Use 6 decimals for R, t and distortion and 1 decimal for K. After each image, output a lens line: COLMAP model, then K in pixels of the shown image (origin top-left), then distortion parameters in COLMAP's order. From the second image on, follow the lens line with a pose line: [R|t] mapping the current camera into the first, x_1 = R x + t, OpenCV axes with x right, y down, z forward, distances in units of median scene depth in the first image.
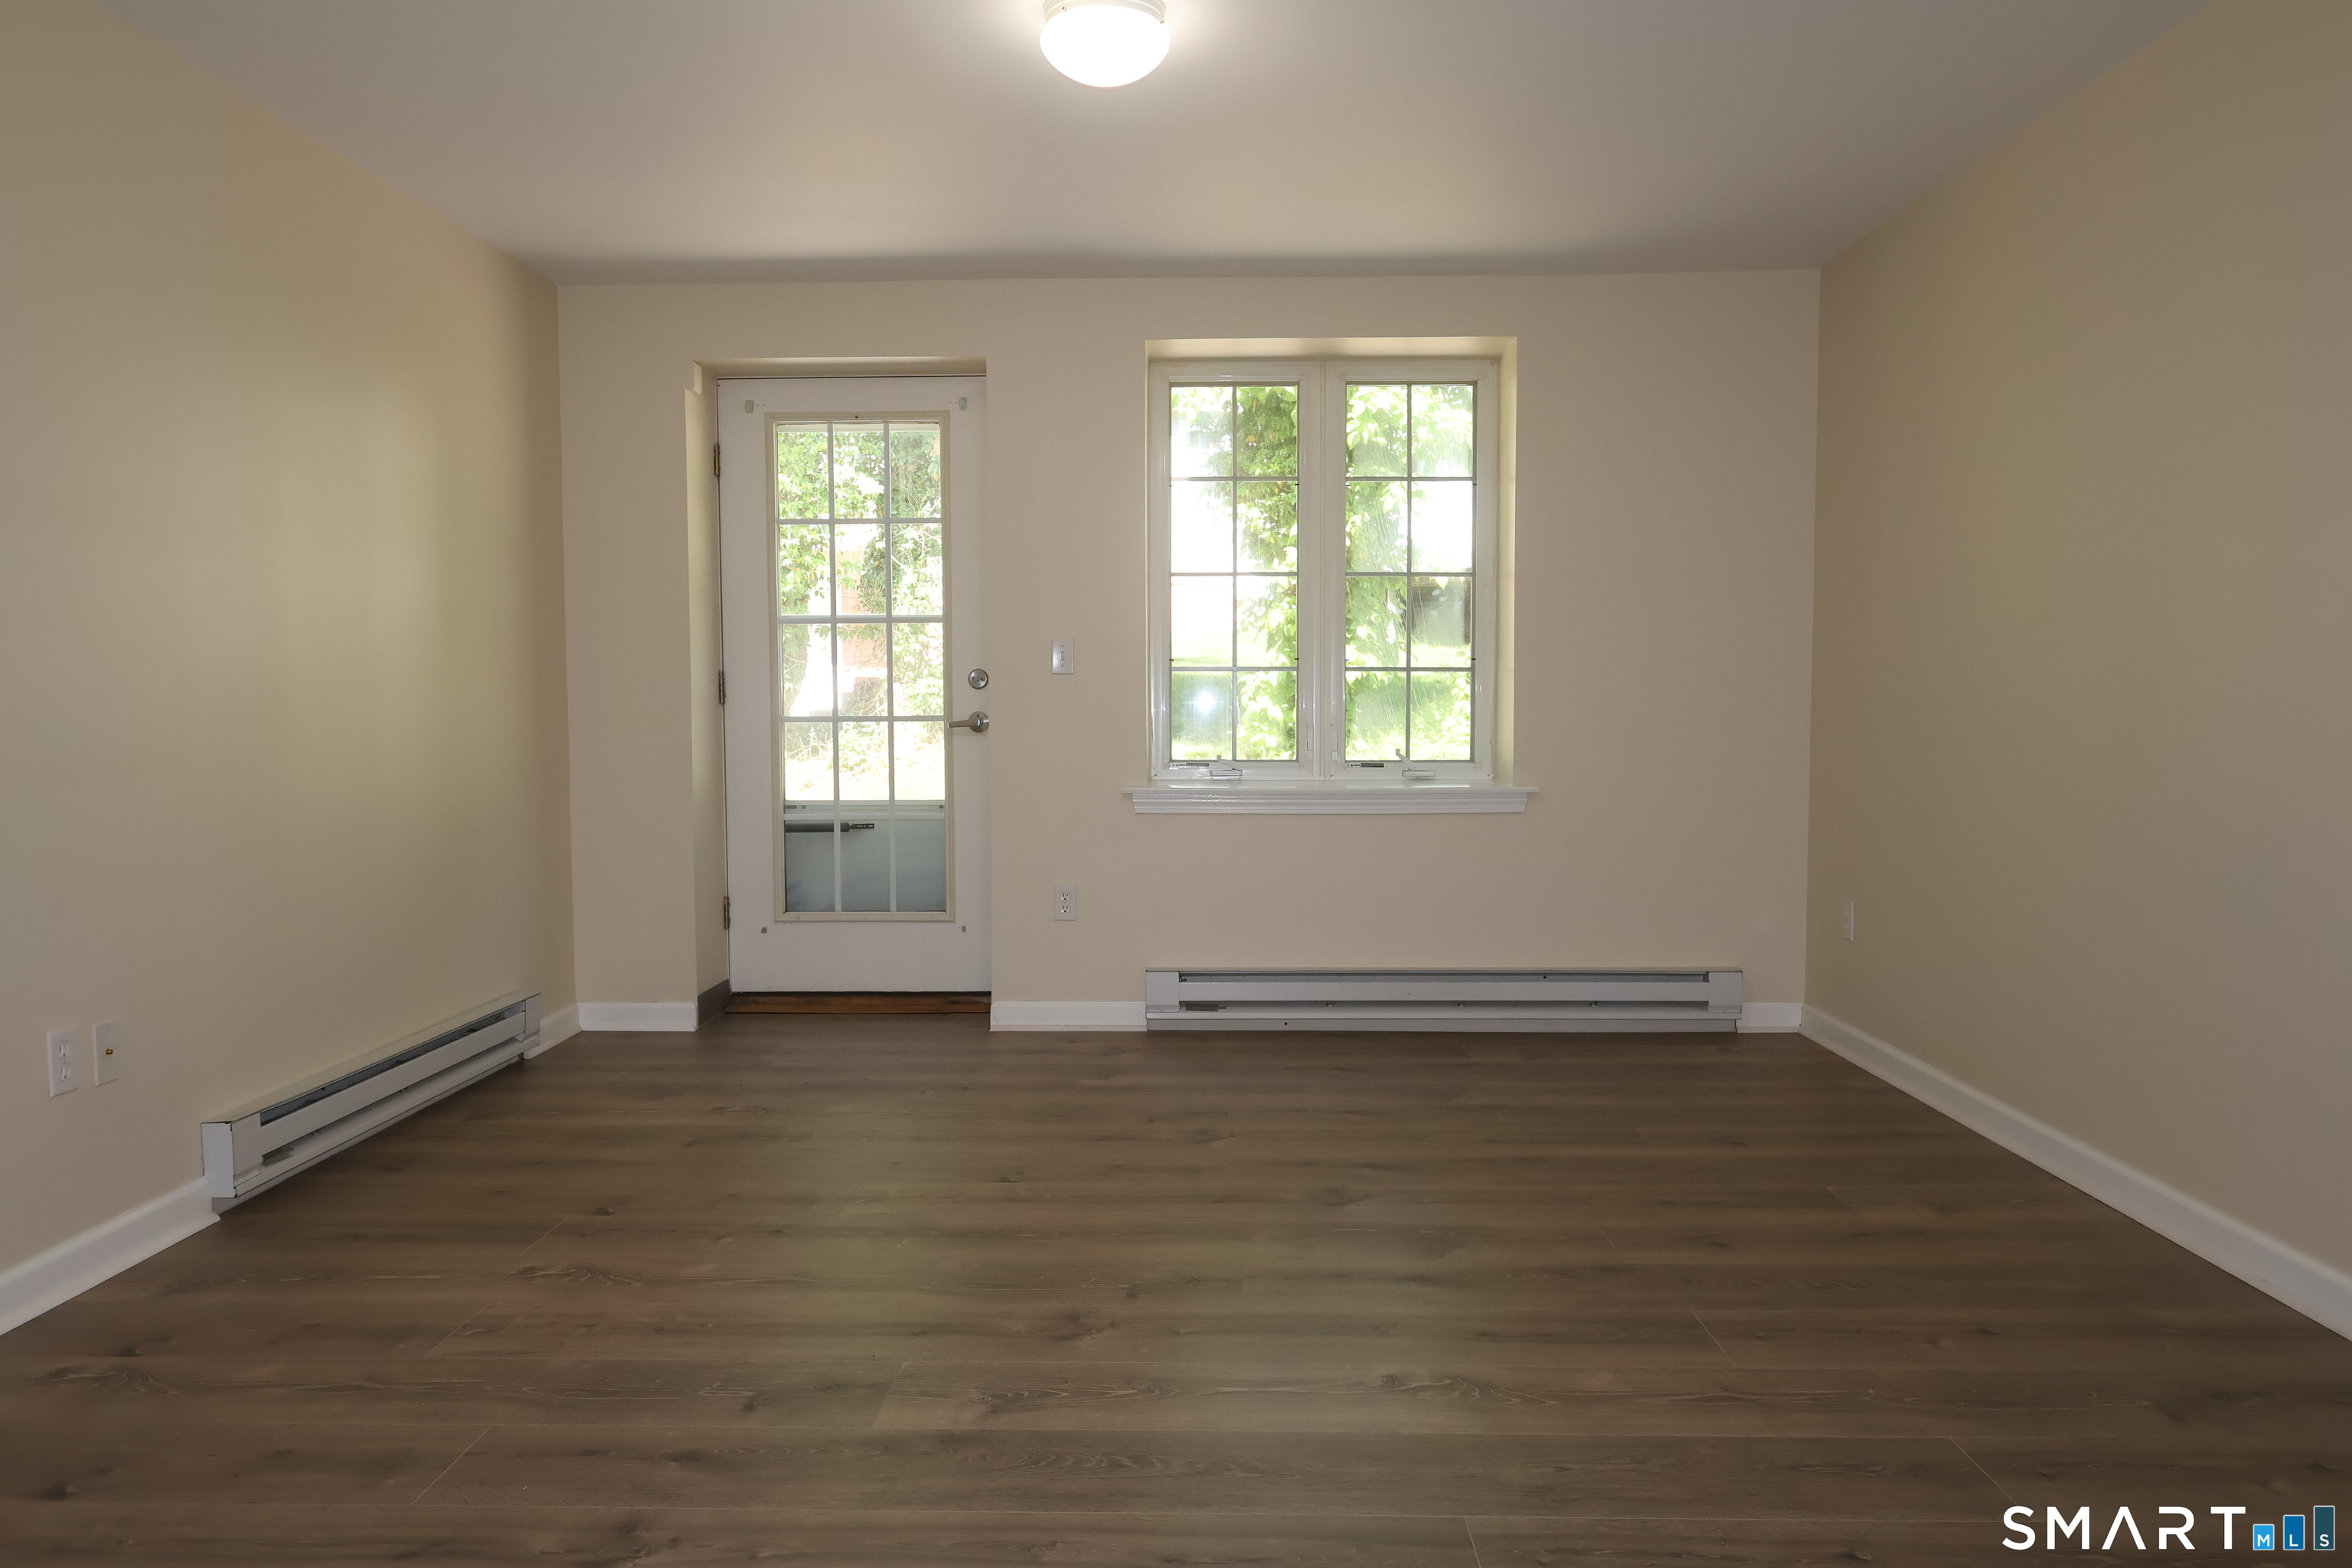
lens RADIAL K [[1701.1, 0, 1174.4], [0, 1701.1, 786.0], [0, 0, 1]] dist [0.000268, 0.002430]
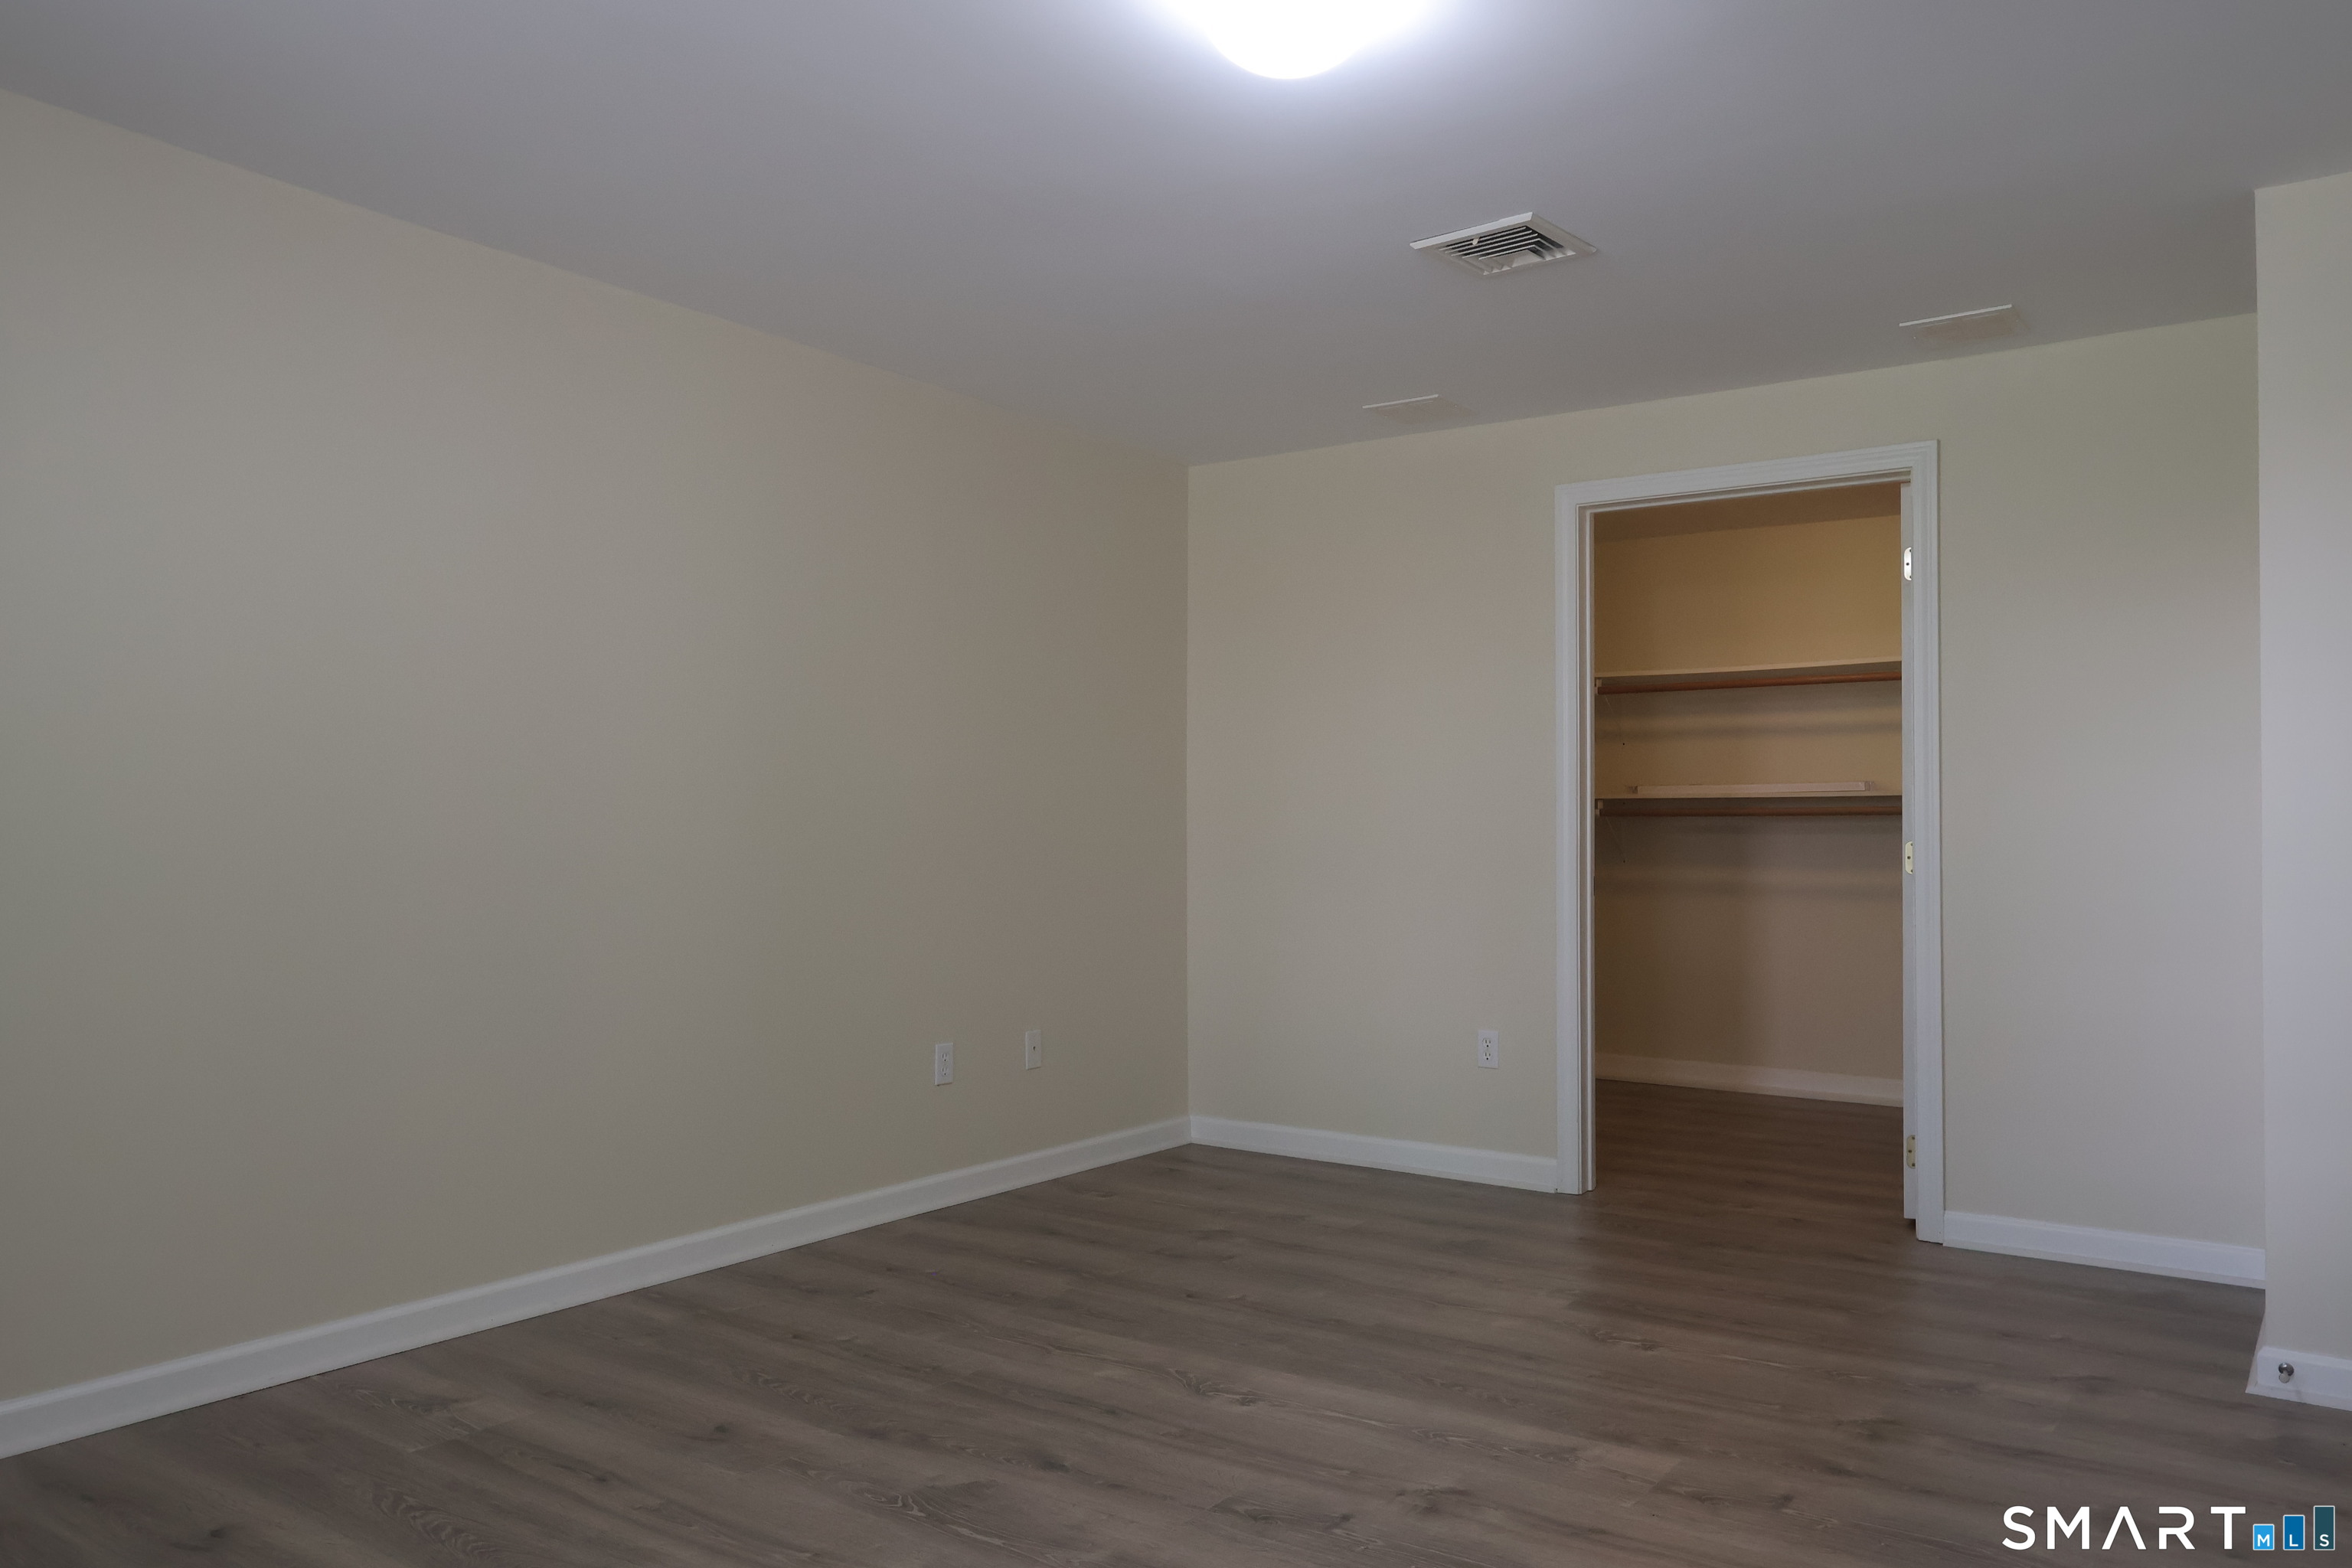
lens RADIAL K [[1701.1, 0, 1175.0], [0, 1701.1, 791.0], [0, 0, 1]] dist [0.000268, 0.002430]
pose [[-0.830998, 0.013243, 0.556117, -0.531328], [0.028522, 0.999416, 0.018822, -0.119090], [-0.555543, 0.031503, -0.830891, 2.088953]]
